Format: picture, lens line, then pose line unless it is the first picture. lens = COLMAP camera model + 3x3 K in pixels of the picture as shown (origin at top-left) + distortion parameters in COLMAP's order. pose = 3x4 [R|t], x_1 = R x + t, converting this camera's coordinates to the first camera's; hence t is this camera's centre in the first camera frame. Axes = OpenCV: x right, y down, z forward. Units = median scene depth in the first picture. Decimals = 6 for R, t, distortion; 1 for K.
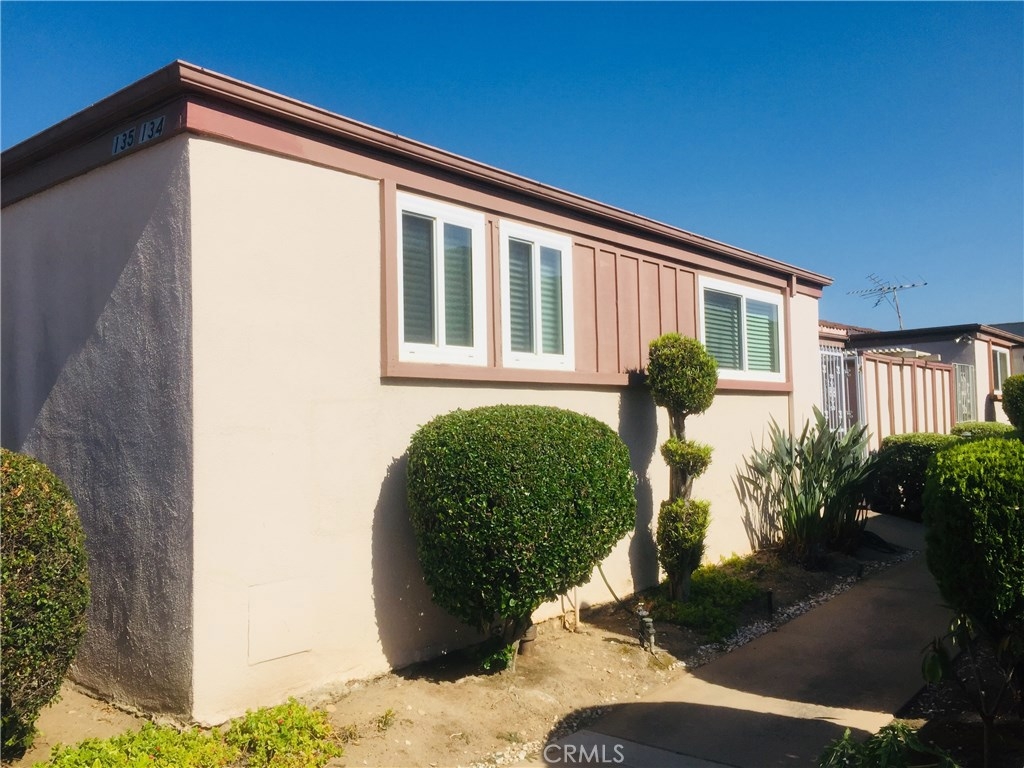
lens RADIAL K [[857.2, 0, 512.0], [0, 857.2, 384.0], [0, 0, 1]] dist [0.062721, 0.000942]
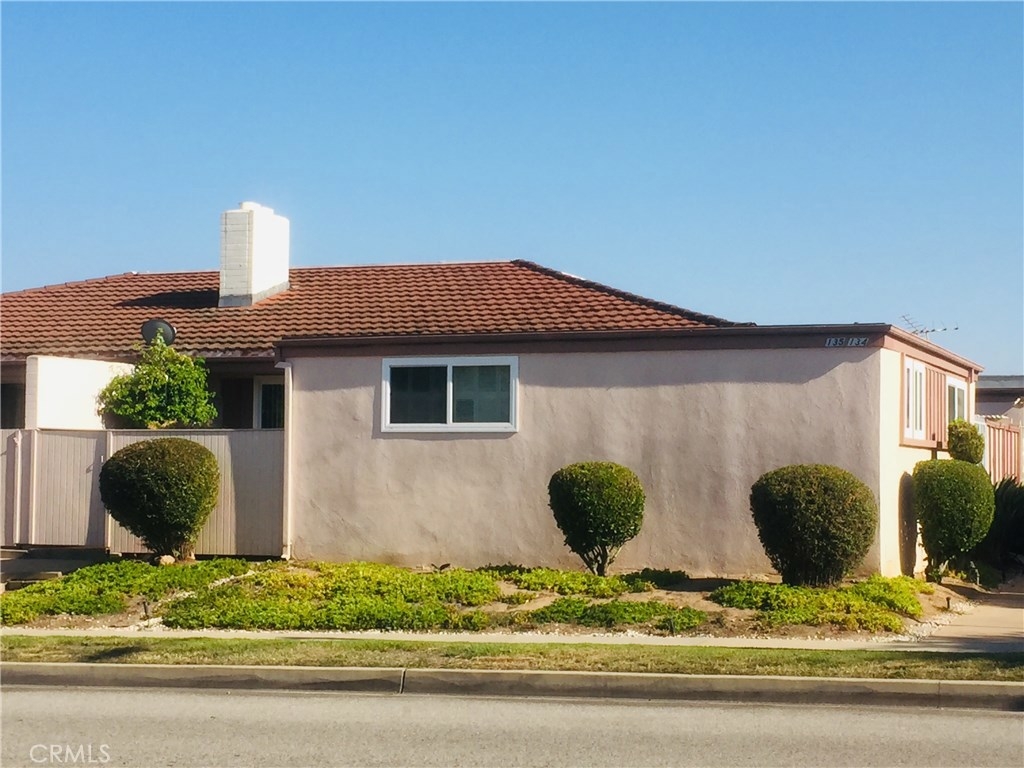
lens RADIAL K [[1876.8, 0, 512.0], [0, 1876.8, 384.0], [0, 0, 1]] dist [0.013808, 0.049445]
pose [[0.946515, 0.055472, 0.317855, -1.976498], [-0.056395, 0.998389, -0.006305, -0.056871], [-0.317692, -0.011958, 0.948119, -2.425907]]
